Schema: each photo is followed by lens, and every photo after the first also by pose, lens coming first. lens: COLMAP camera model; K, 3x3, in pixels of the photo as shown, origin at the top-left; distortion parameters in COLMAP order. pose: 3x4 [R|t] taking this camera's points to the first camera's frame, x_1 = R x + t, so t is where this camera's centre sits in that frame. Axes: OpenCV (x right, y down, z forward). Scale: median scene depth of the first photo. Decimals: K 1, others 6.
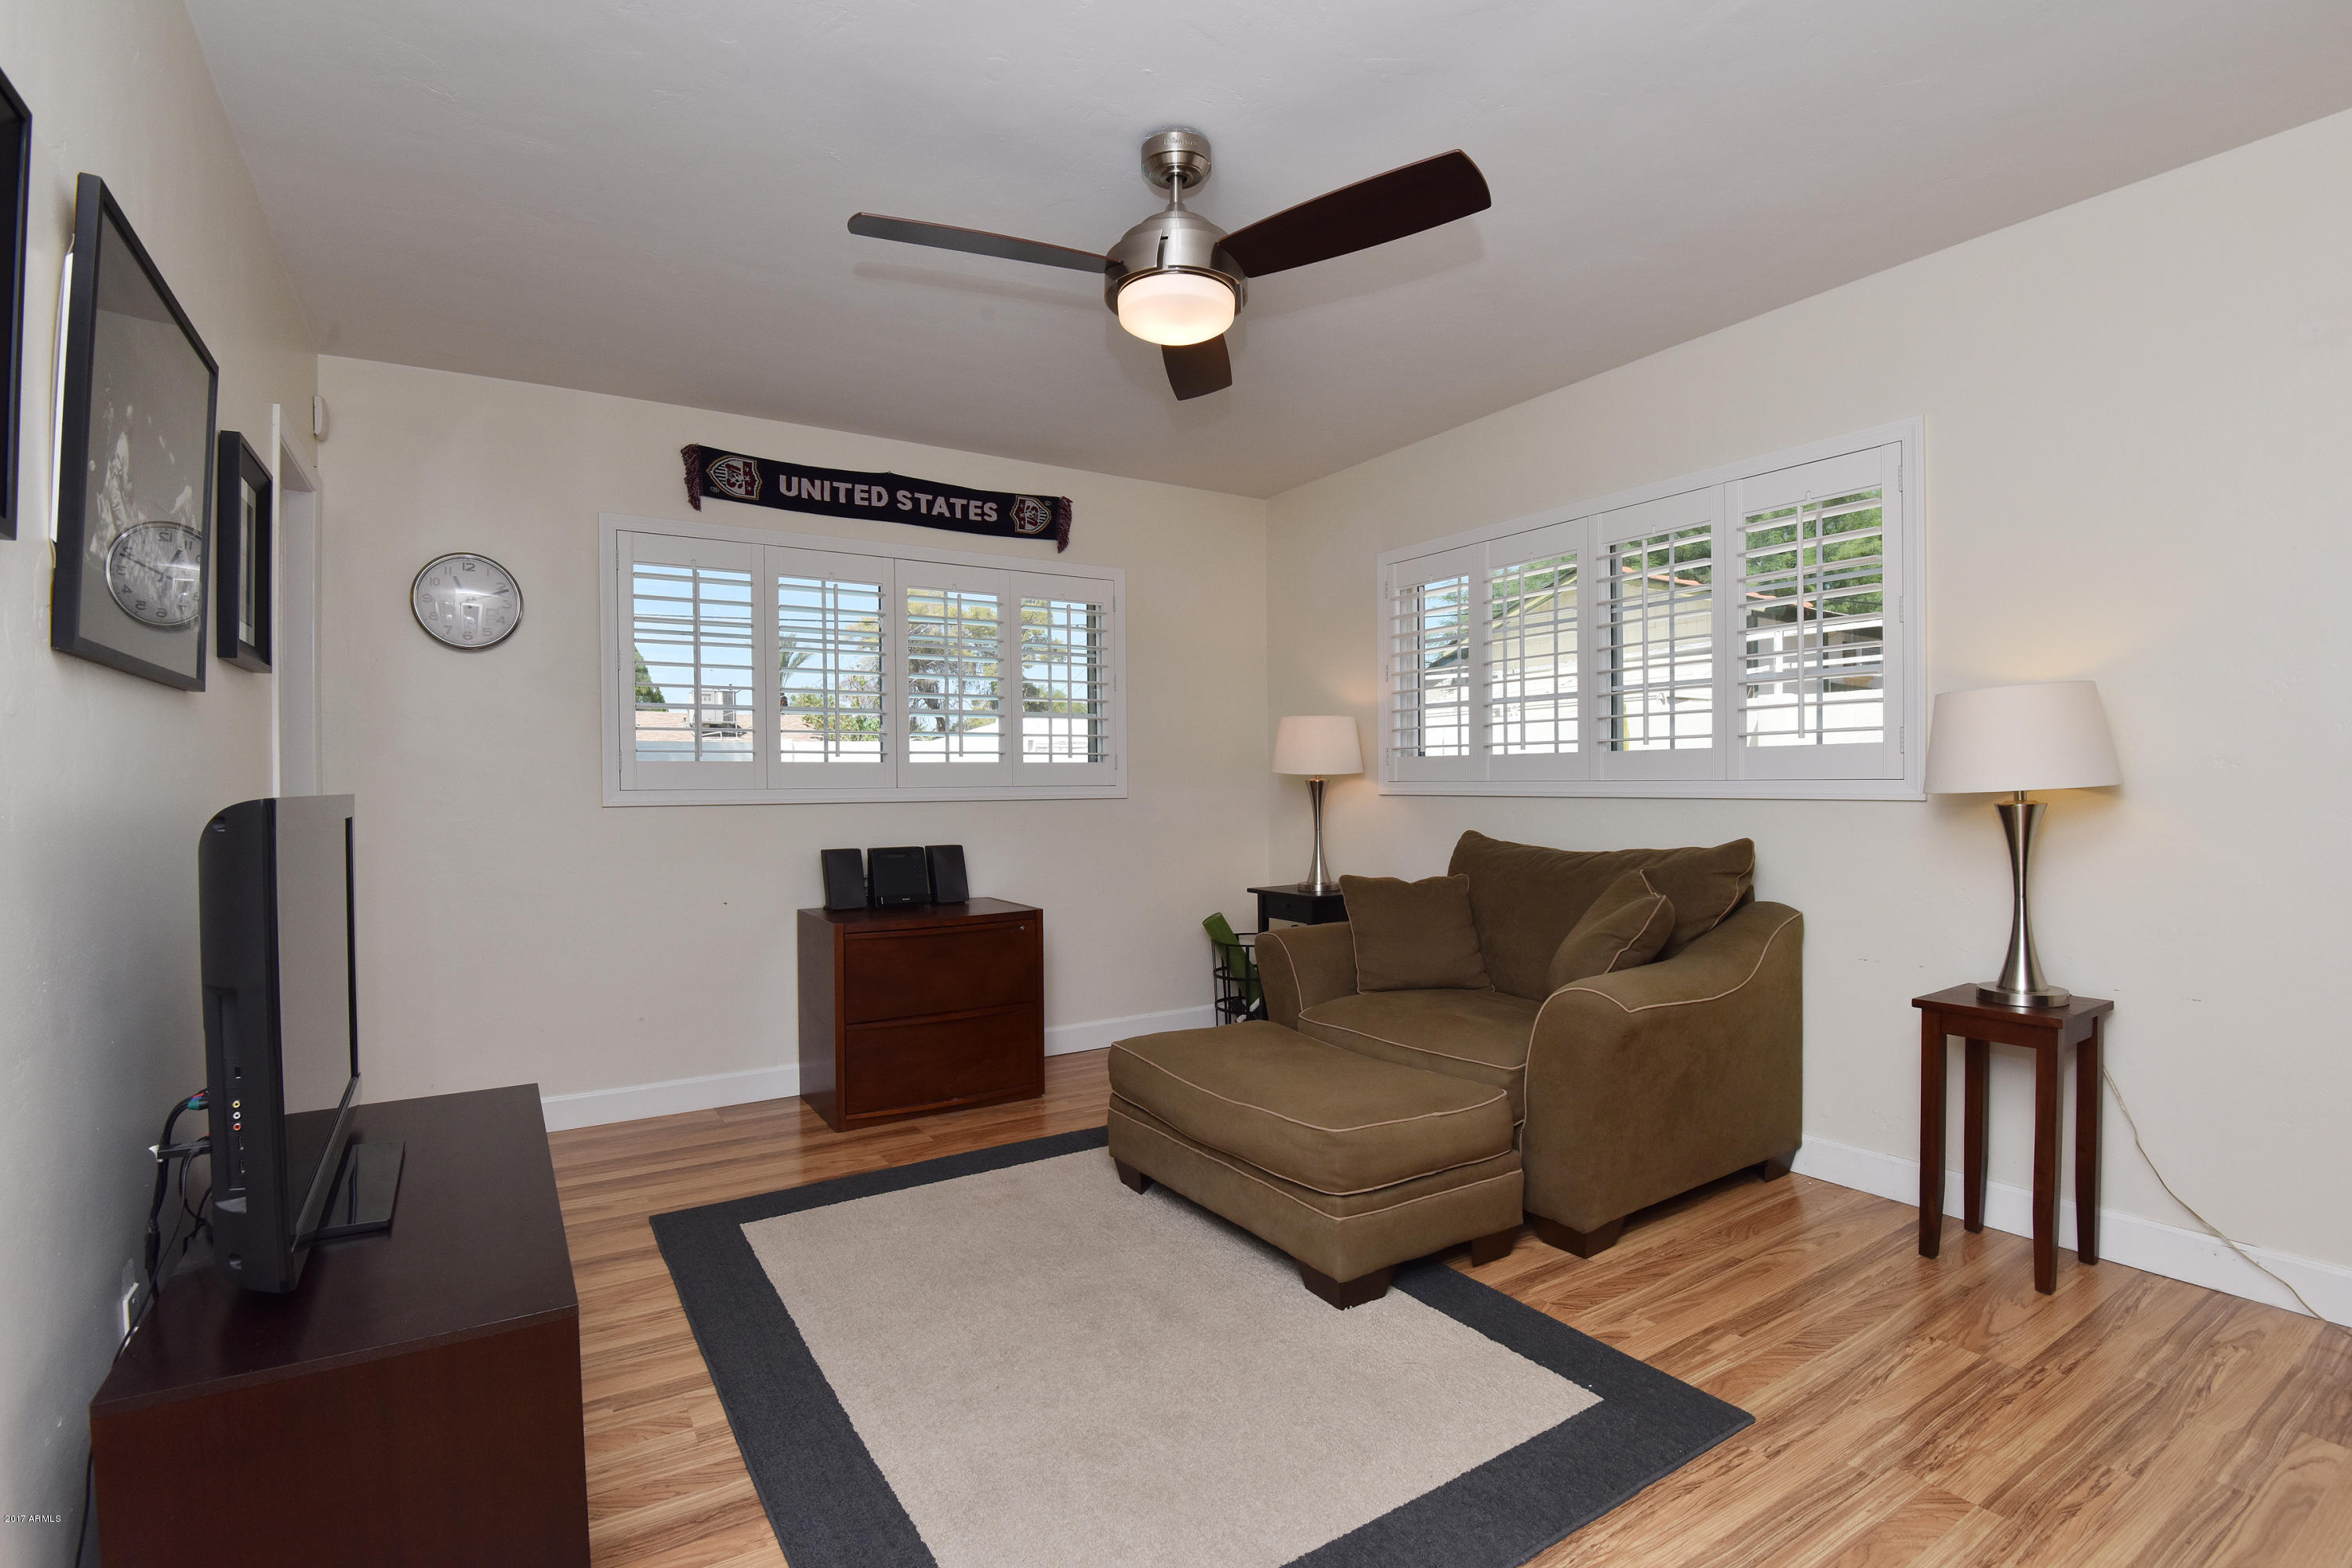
lens RADIAL K [[1084.3, 0, 1177.6], [0, 1084.3, 794.8], [0, 0, 1]] dist [0.033409, -0.013489]
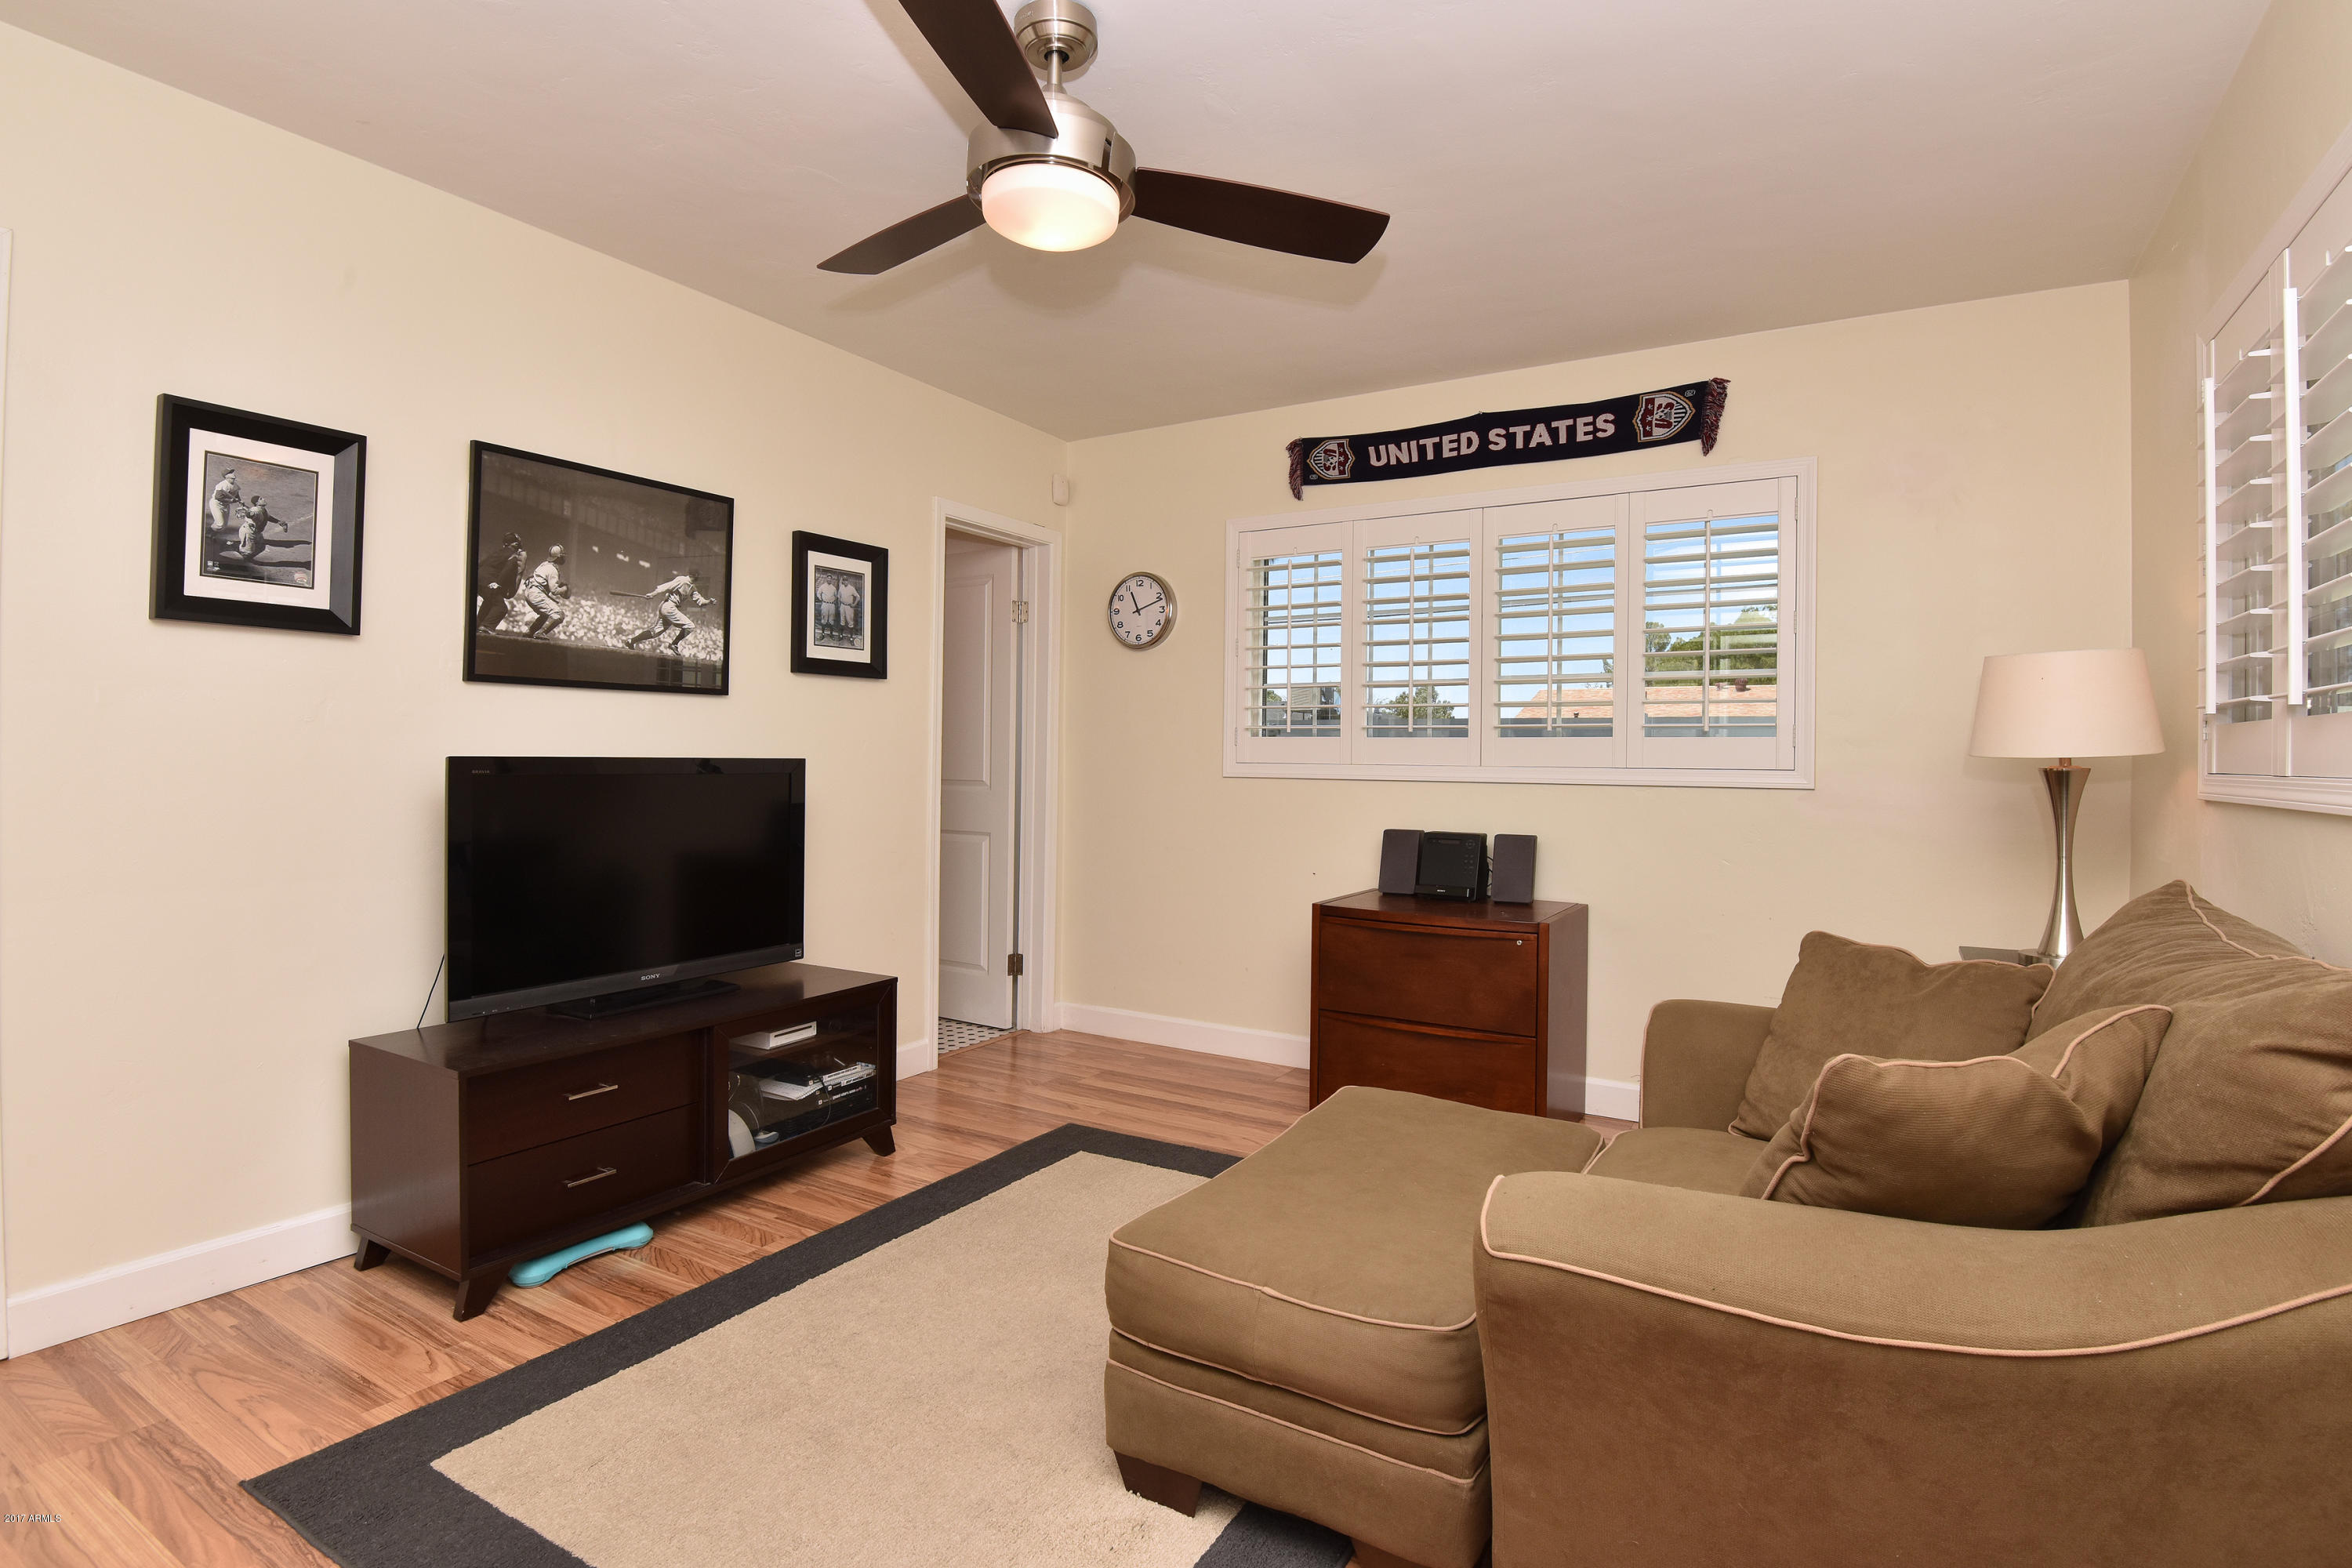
lens RADIAL K [[1126.6, 0, 1179.0], [0, 1126.6, 760.5], [0, 0, 1]] dist [-0.001500, -0.001410]
pose [[0.484663, 0.015739, -0.874559, 0.435600], [-0.026400, 0.999646, 0.003360, -0.008183], [0.874303, 0.021461, 0.484907, 0.351424]]
